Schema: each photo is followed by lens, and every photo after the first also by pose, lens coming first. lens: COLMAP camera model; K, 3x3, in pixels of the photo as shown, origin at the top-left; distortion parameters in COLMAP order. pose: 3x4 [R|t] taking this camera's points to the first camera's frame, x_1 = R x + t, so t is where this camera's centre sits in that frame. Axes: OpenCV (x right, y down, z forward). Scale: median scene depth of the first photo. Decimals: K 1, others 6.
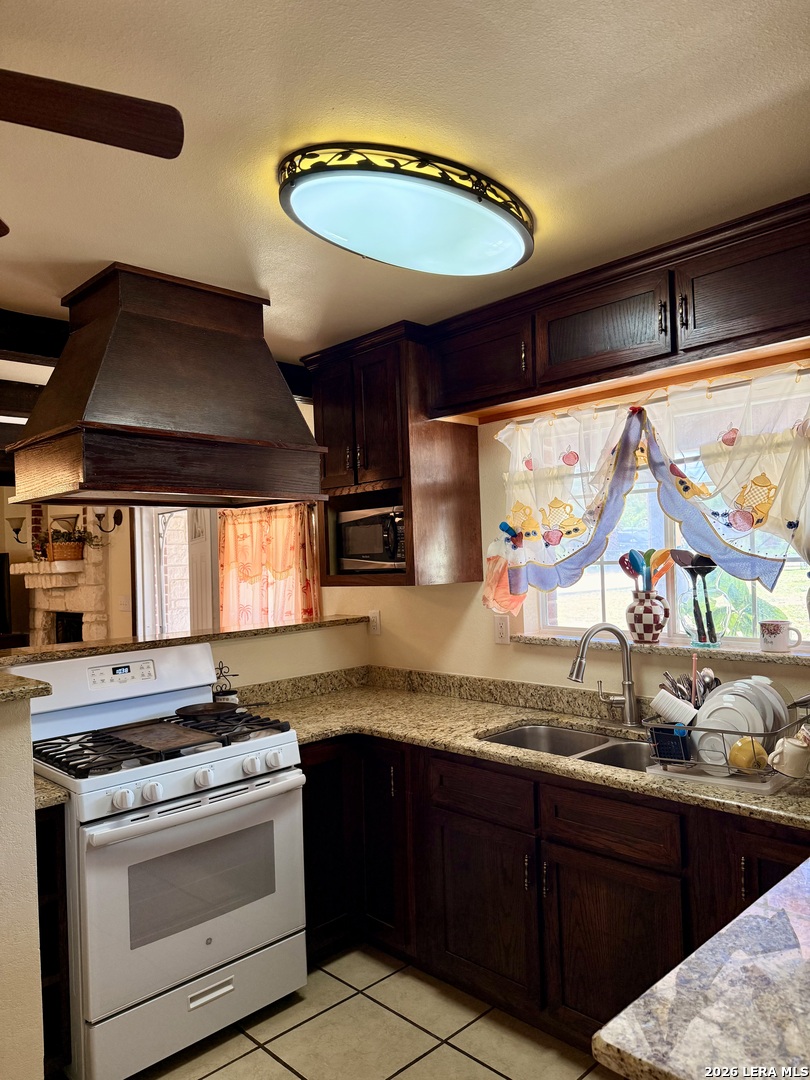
lens RADIAL K [[757.1, 0, 403.8], [0, 757.1, 546.9], [0, 0, 1]] dist [0.083826, -0.102487]
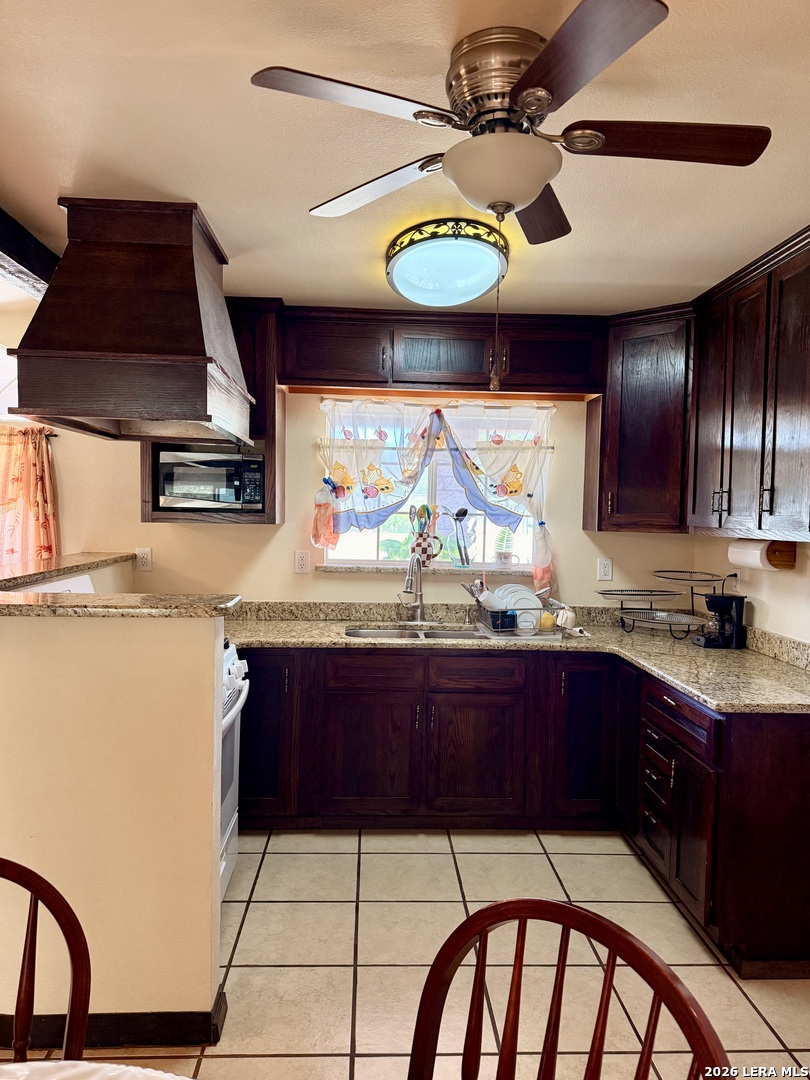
lens RADIAL K [[757.4, 0, 407.0], [0, 757.4, 542.3], [0, 0, 1]] dist [0.154048, -0.288219]
pose [[0.659211, 0.018110, 0.751740, -0.826576], [-0.055797, 0.998132, 0.024884, 0.042398], [-0.749885, -0.058349, 0.658990, 0.052523]]
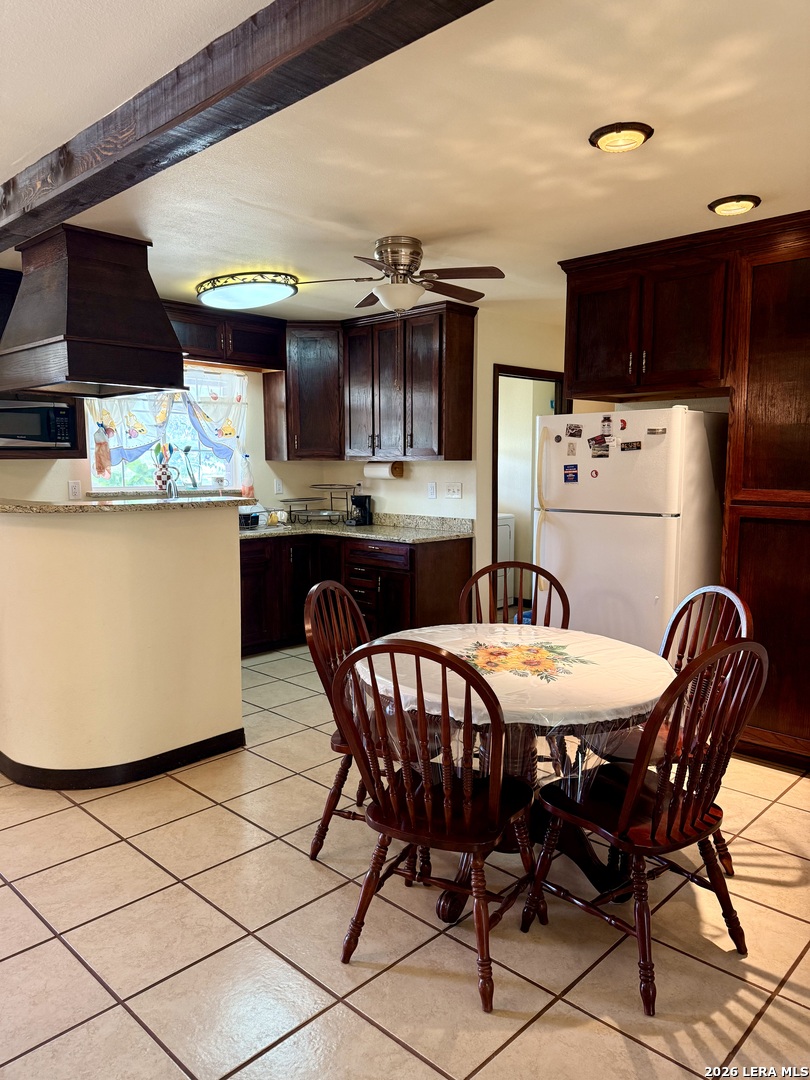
lens RADIAL K [[757.4, 0, 407.0], [0, 757.4, 542.3], [0, 0, 1]] dist [0.154048, -0.288219]
pose [[-0.029005, -0.074151, 0.996825, -1.729839], [-0.016131, 0.997150, 0.073706, 0.104526], [-0.999449, -0.013942, -0.030118, 0.433369]]
